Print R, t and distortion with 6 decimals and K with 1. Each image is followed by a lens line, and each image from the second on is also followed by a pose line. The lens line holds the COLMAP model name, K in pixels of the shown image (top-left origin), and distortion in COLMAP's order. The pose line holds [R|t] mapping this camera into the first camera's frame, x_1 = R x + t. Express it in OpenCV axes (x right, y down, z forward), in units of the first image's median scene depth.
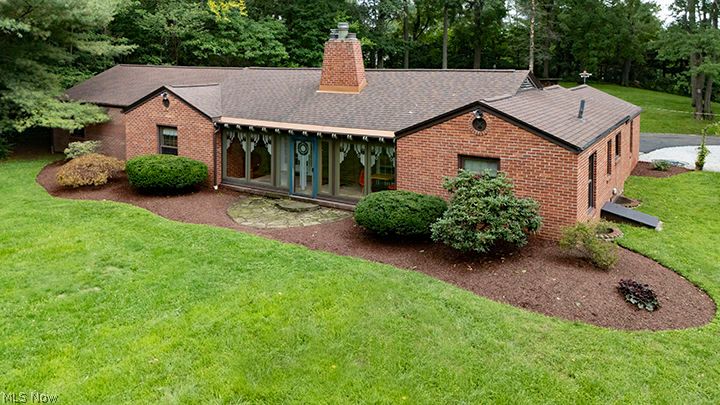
lens RADIAL K [[541.3, 0, 358.9], [0, 541.3, 87.7], [0, 0, 1]] dist [-0.007620, -0.001908]
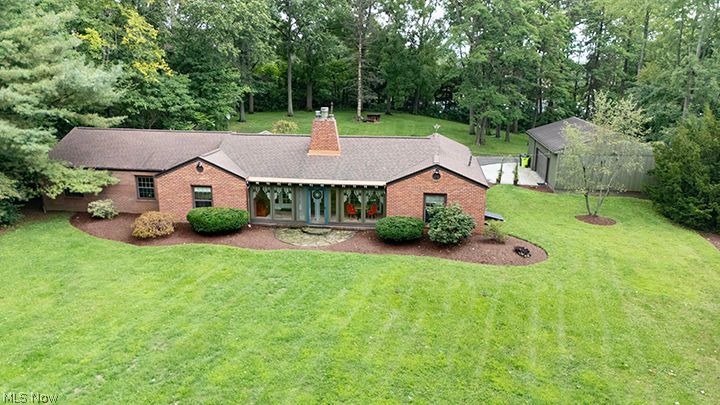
lens RADIAL K [[530.9, 0, 360.0], [0, 530.9, 202.5], [0, 0, 1]] dist [0.032893, -0.007055]
pose [[0.895438, -0.097162, 0.434455, -0.620906], [0.006814, 0.978770, 0.204850, -0.167853], [-0.445135, -0.180470, 0.877089, -0.372437]]
